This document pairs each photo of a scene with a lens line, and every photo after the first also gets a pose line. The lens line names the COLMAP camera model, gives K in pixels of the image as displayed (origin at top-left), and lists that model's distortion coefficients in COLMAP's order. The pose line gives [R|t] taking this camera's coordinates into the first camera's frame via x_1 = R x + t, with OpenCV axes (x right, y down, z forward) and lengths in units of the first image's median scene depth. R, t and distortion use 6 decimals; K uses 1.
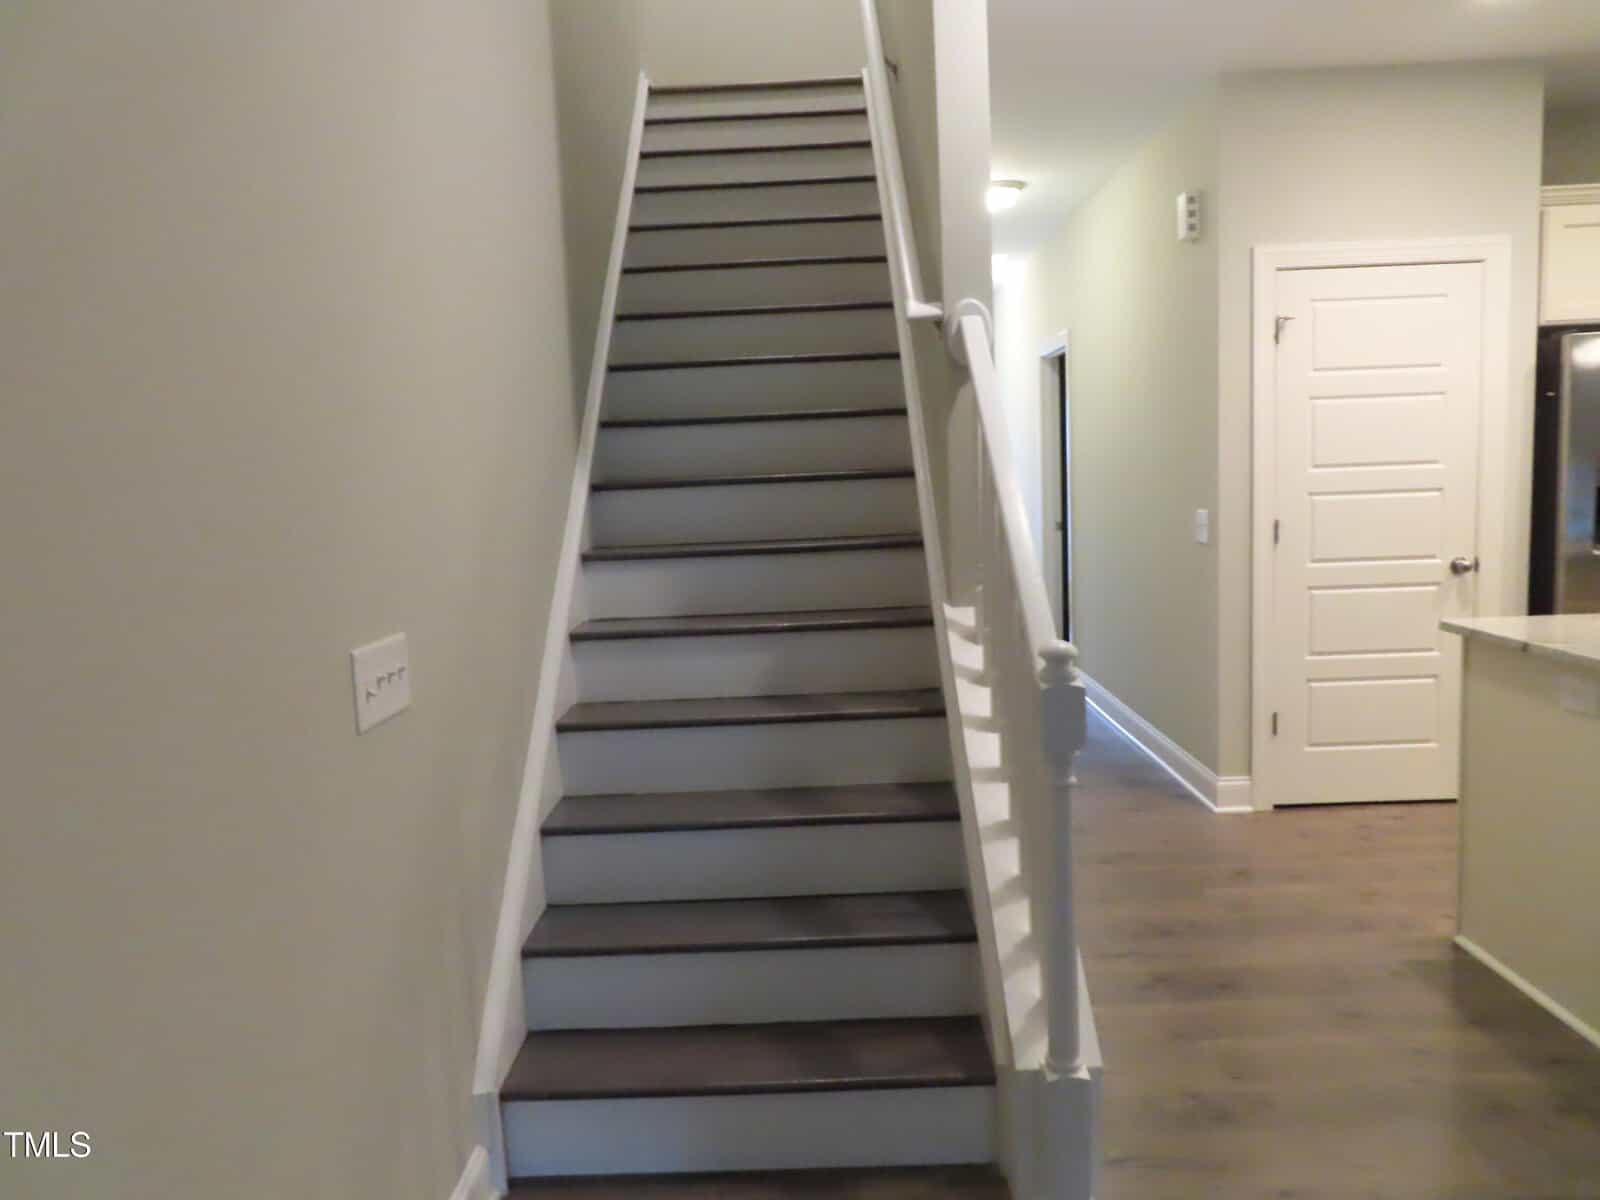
lens RADIAL K [[1126.9, 0, 800.0], [0, 1126.9, 600.0], [0, 0, 1]] dist [0.003194, 0.002967]
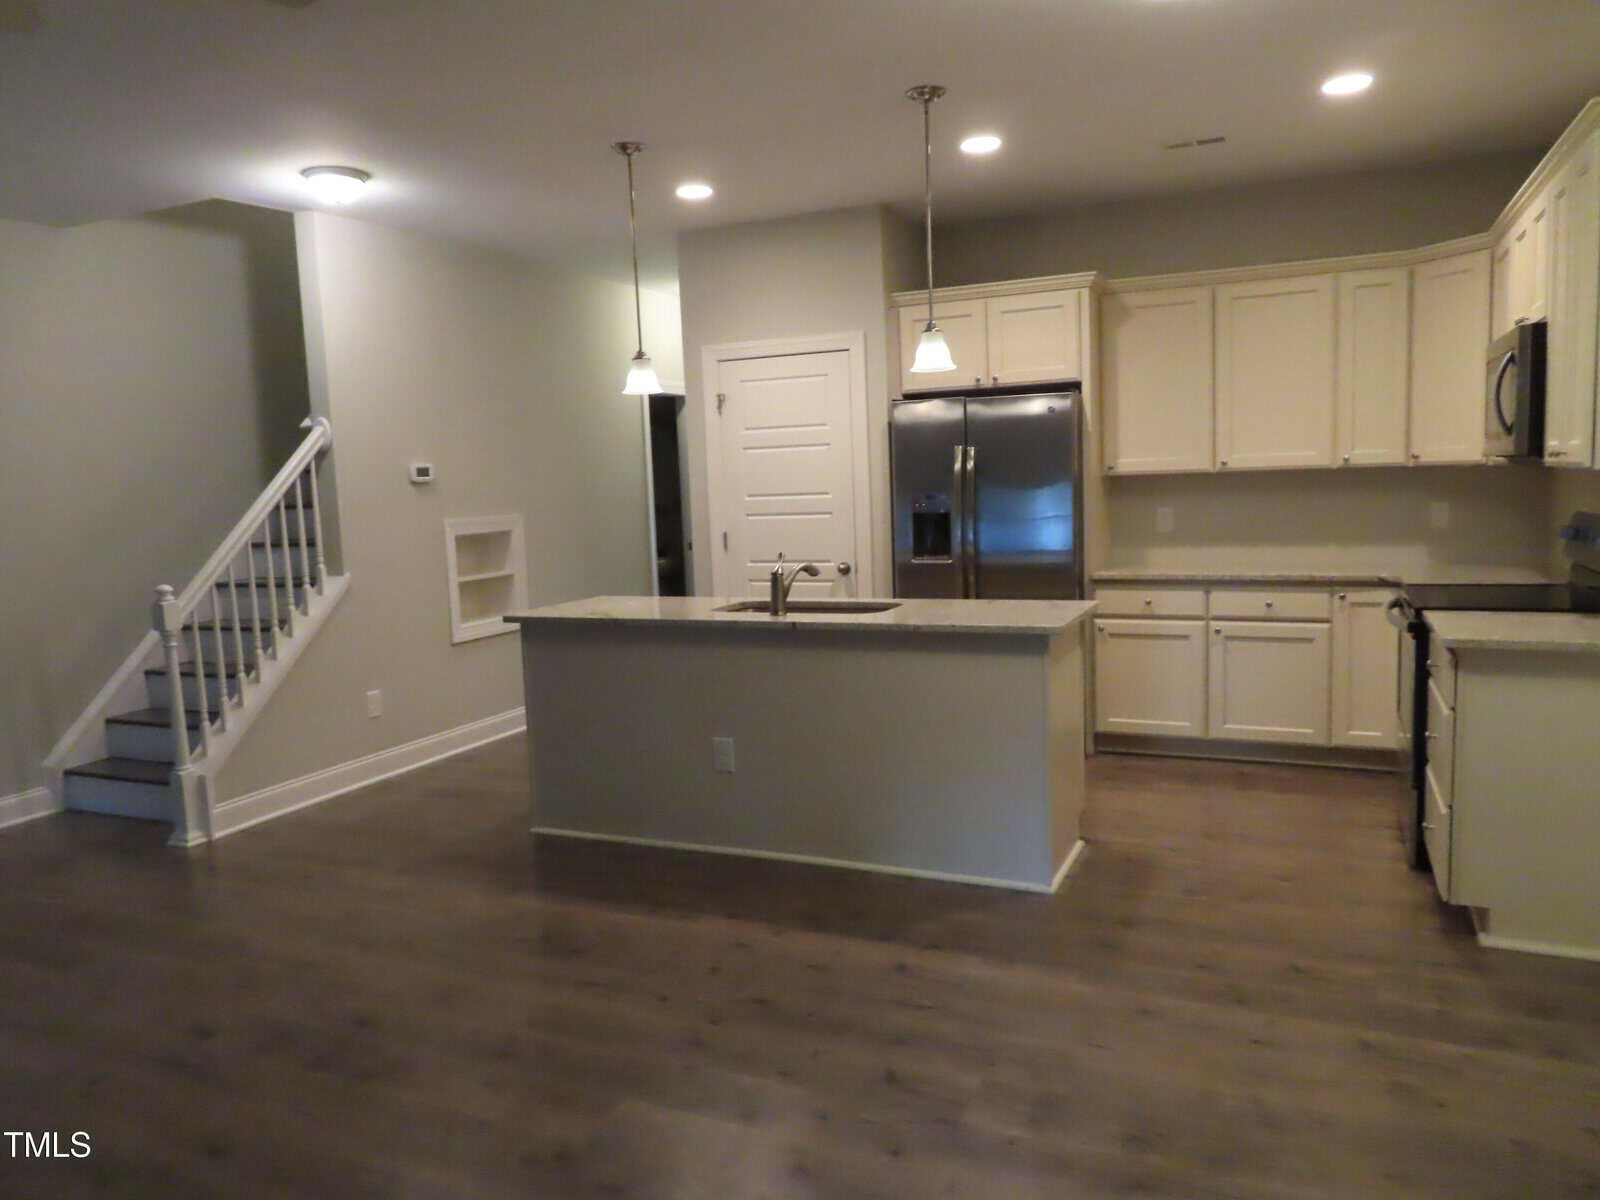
lens RADIAL K [[1136.1, 0, 800.0], [0, 1136.1, 600.0], [0, 0, 1]] dist [-0.006114, 0.001954]
pose [[0.918174, 0.045335, -0.393574, 1.094511], [-0.039647, 0.998959, 0.022576, -0.020947], [0.394188, -0.005125, 0.919016, -0.307531]]
